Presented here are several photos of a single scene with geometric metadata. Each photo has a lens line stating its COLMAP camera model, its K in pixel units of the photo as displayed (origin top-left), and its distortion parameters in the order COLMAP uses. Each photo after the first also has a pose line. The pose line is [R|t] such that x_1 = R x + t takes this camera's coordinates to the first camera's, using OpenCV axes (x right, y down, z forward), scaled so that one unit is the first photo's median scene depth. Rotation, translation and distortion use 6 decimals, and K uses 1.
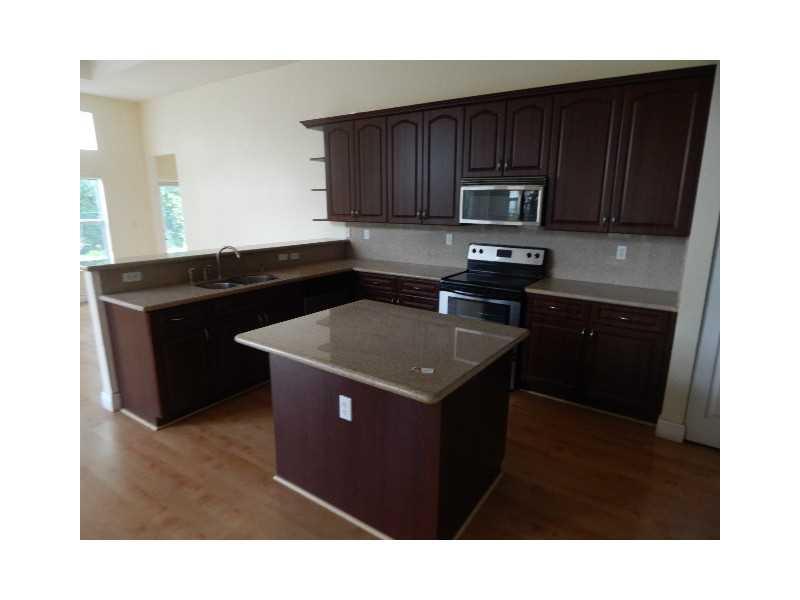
lens RADIAL K [[424.9, 0, 406.9], [0, 424.9, 295.5], [0, 0, 1]] dist [0.003469, 0.001630]
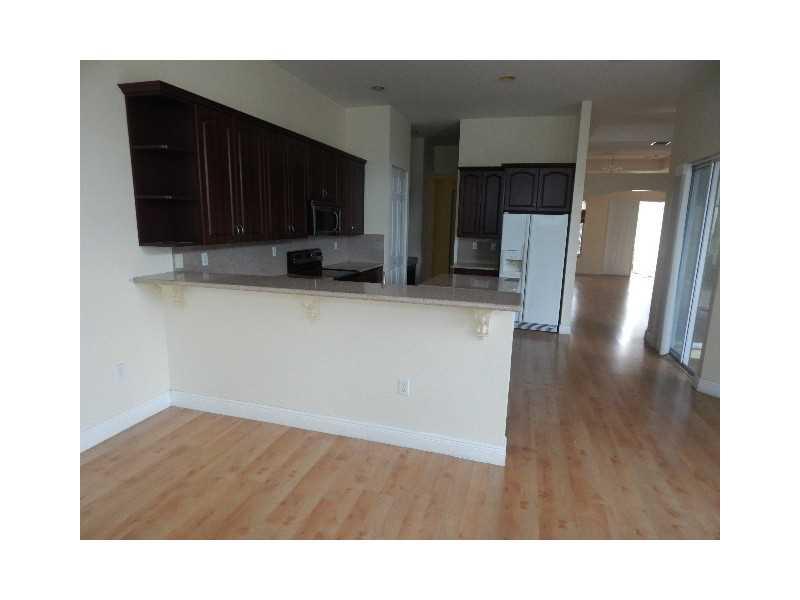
lens RADIAL K [[424.9, 0, 400.8], [0, 424.9, 294.9], [0, 0, 1]] dist [0.003469, 0.001630]
pose [[-0.289163, -0.182998, 0.939626, -1.038849], [0.183413, 0.952782, 0.242004, -0.228908], [-0.939545, 0.242318, -0.241945, 0.984953]]
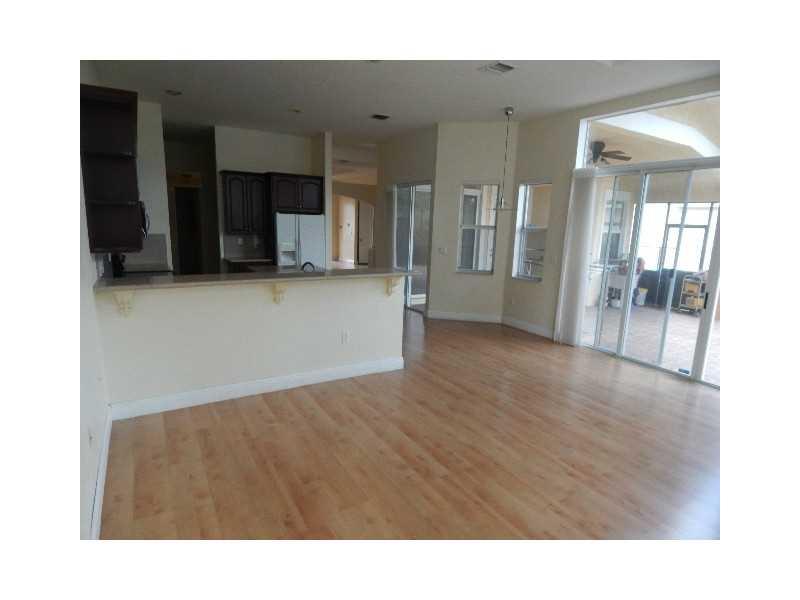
lens RADIAL K [[424.9, 0, 403.2], [0, 424.9, 292.1], [0, 0, 1]] dist [0.003469, 0.001630]
pose [[-0.903696, -0.103714, 0.415424, -0.965946], [0.059868, 0.930083, 0.362437, -0.378585], [-0.423968, 0.352403, -0.834304, 1.583141]]
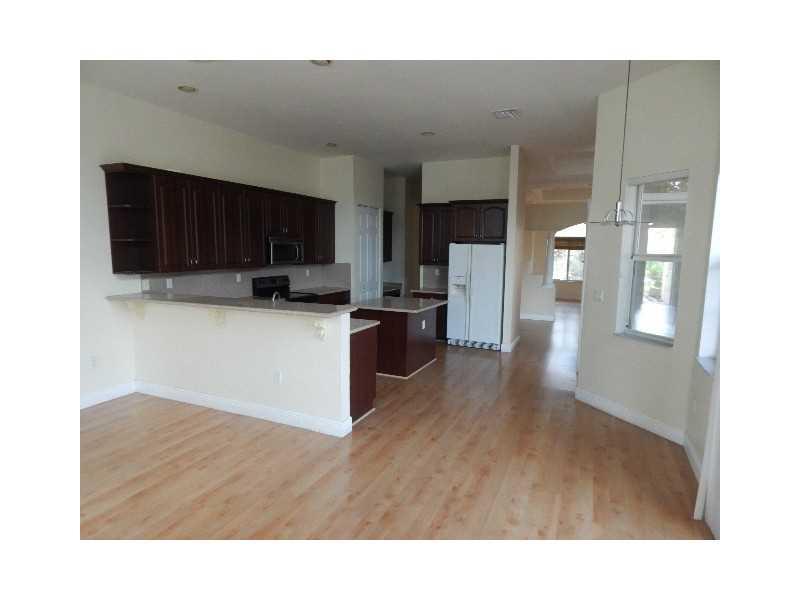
lens RADIAL K [[424.9, 0, 399.4], [0, 424.9, 296.3], [0, 0, 1]] dist [0.003469, 0.001630]
pose [[-0.157266, -0.123710, 0.979777, -1.333747], [0.207492, 0.965838, 0.155255, -0.179179], [-0.965512, 0.227713, -0.126225, 0.684617]]
